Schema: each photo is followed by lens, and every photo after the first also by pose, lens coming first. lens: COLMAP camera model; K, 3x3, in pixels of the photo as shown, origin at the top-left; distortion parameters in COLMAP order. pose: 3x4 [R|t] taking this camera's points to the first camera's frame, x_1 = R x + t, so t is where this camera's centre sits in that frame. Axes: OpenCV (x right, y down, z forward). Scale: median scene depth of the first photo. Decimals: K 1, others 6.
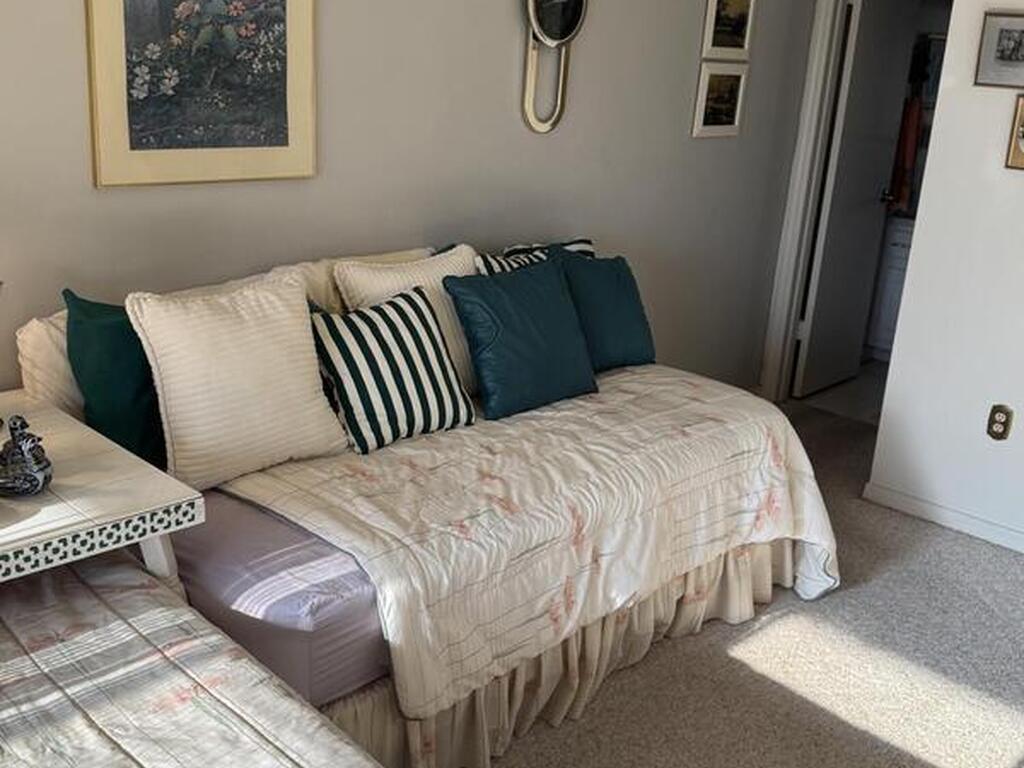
lens RADIAL K [[1102.2, 0, 512.3], [0, 1102.2, 384.0], [0, 0, 1]] dist [0.030213, 0.000000]
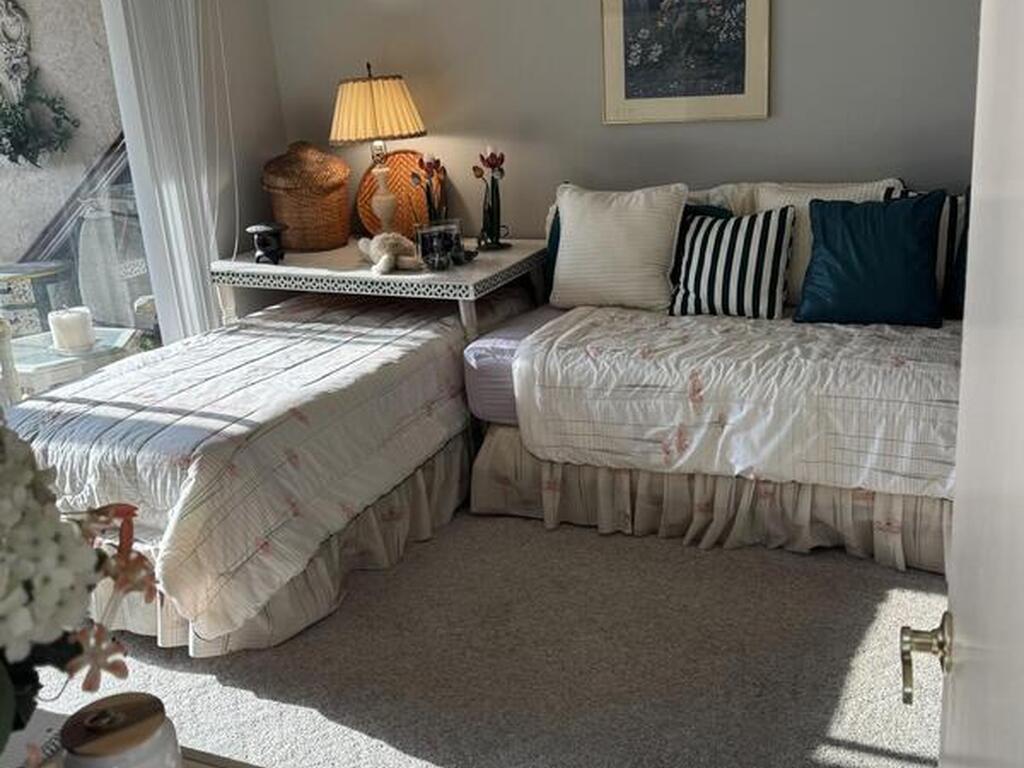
lens RADIAL K [[1102.2, 0, 513.8], [0, 1102.2, 383.9], [0, 0, 1]] dist [0.030213, 0.000000]
pose [[0.306230, 0.208519, -0.928839, 1.125593], [-0.206085, 0.967098, 0.149164, -0.019285], [0.929383, 0.145741, 0.339127, 0.366325]]
